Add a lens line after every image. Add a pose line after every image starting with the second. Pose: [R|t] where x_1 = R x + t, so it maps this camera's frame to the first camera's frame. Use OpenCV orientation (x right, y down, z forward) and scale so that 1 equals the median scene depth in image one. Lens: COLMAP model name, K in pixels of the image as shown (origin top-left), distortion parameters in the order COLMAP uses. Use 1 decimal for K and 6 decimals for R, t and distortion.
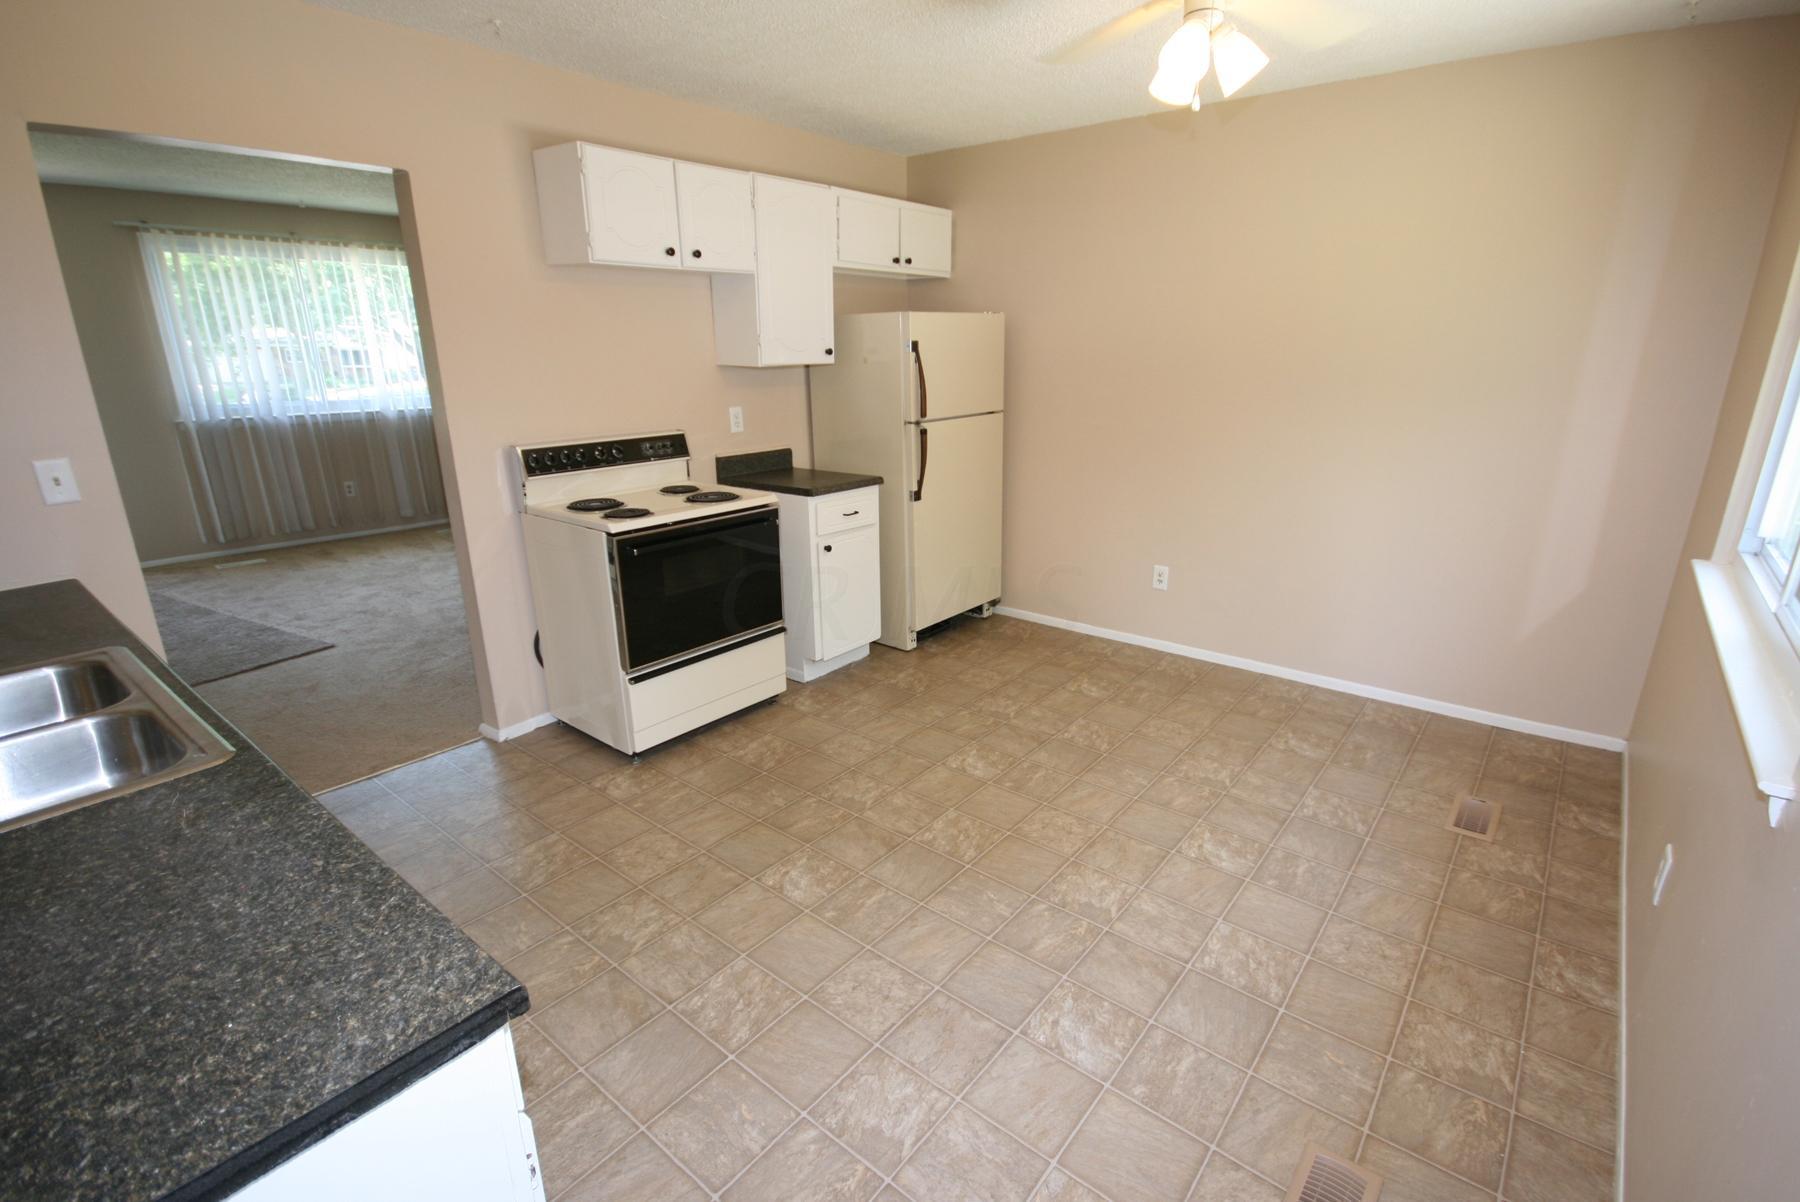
lens RADIAL K [[835.2, 0, 914.3], [0, 835.2, 611.6], [0, 0, 1]] dist [-0.002475, -0.000165]
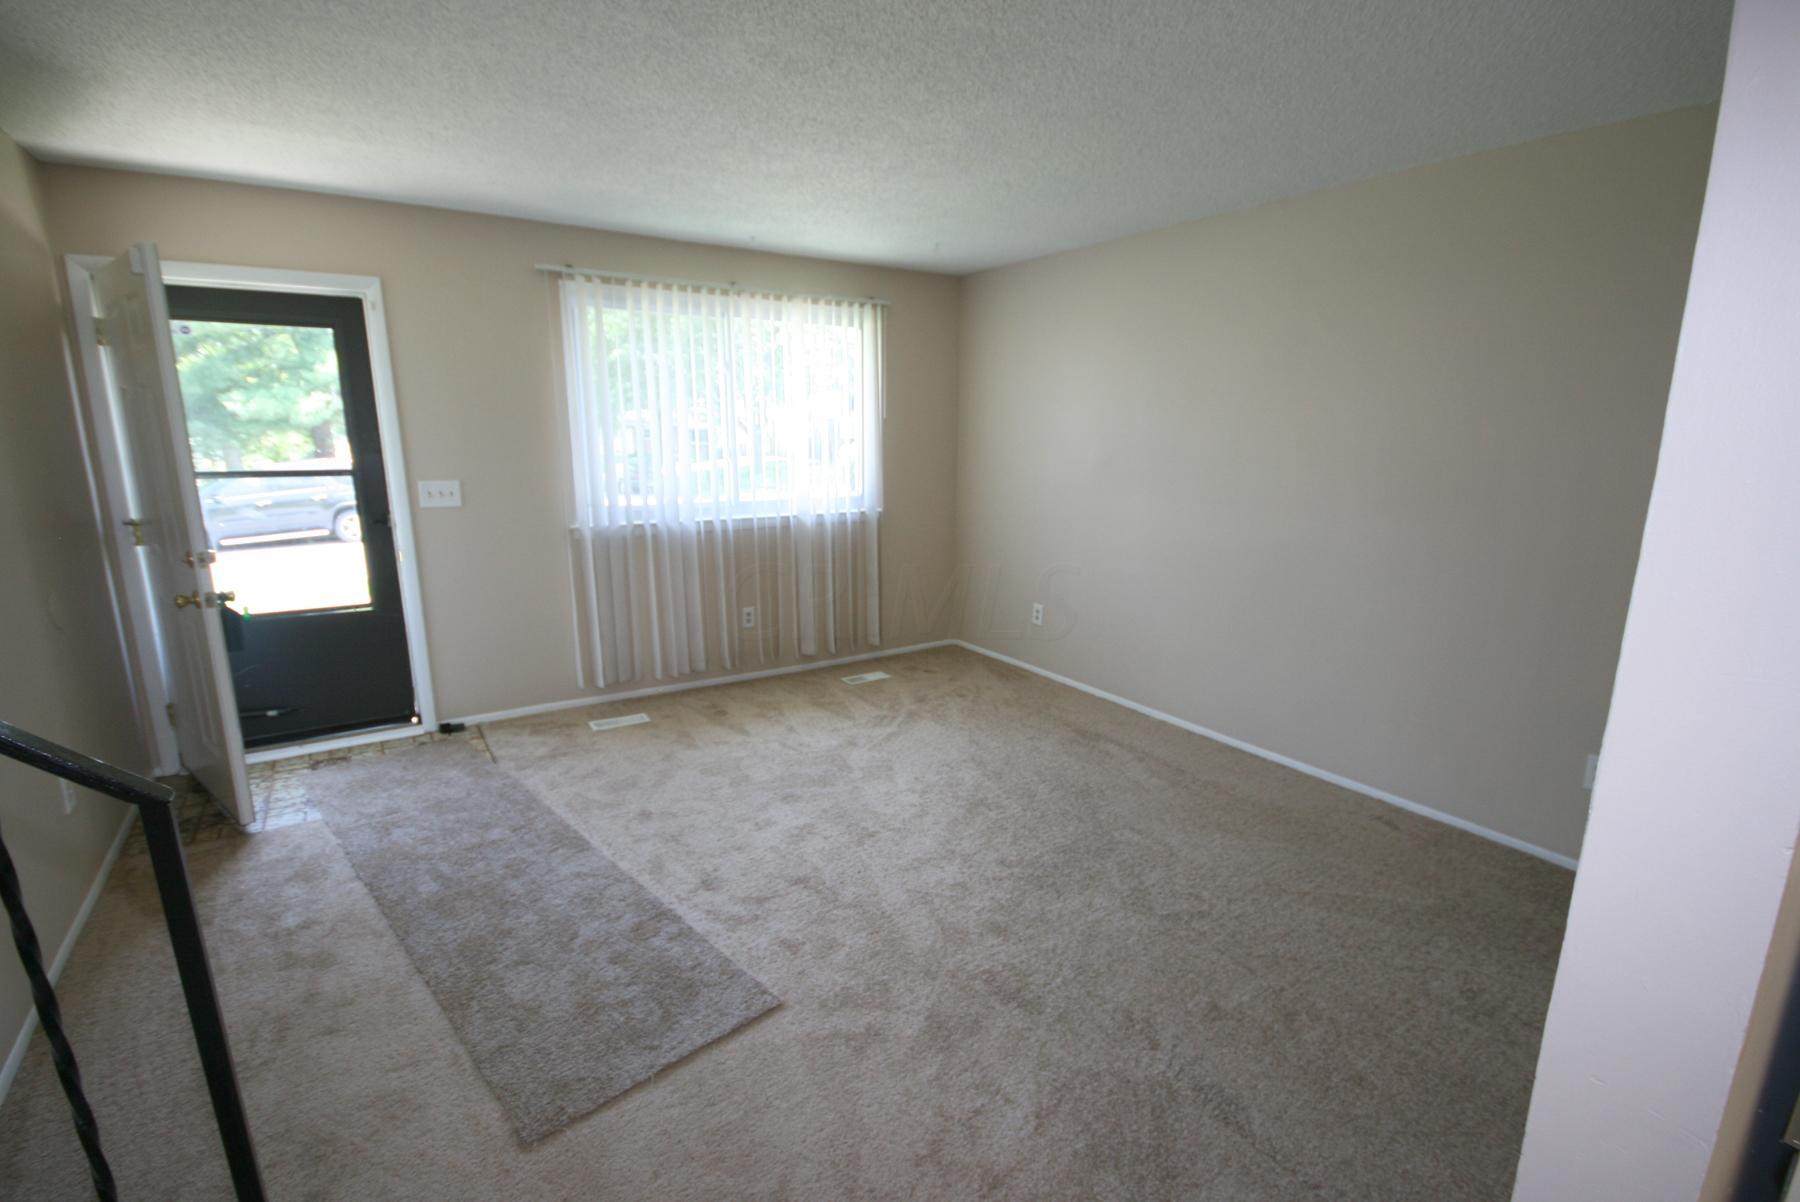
lens RADIAL K [[831.8, 0, 917.2], [0, 831.8, 613.7], [0, 0, 1]] dist [-0.002144, -0.000233]
pose [[0.952720, 0.075901, -0.294218, -0.354898], [-0.101883, 0.992041, -0.073990, -0.124218], [0.286261, 0.100468, 0.952870, 0.375107]]
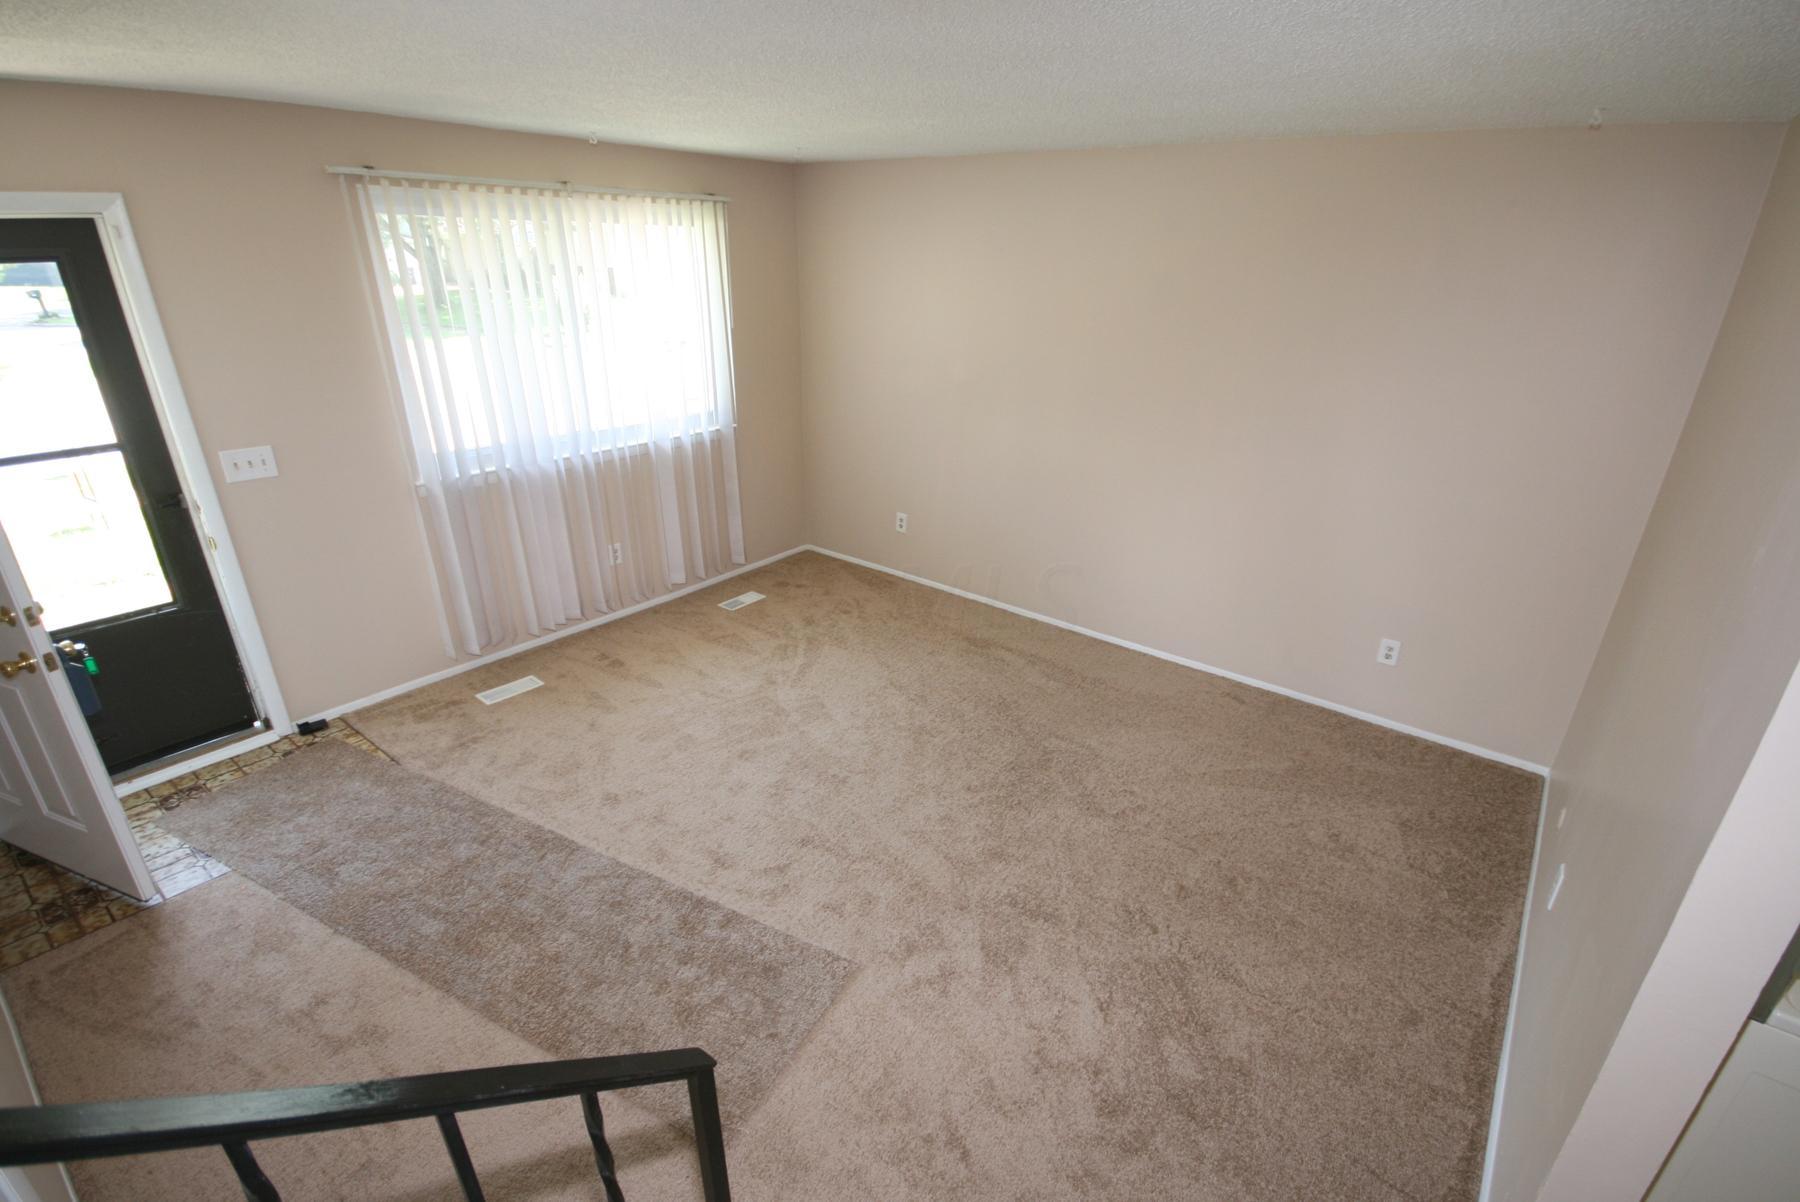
lens RADIAL K [[835.2, 0, 914.3], [0, 835.2, 611.6], [0, 0, 1]] dist [-0.002475, -0.000165]
pose [[0.999587, 0.016361, 0.023624, -0.495788], [-0.018730, 0.994419, 0.103825, -0.198727], [-0.021794, -0.104225, 0.994315, 0.322288]]
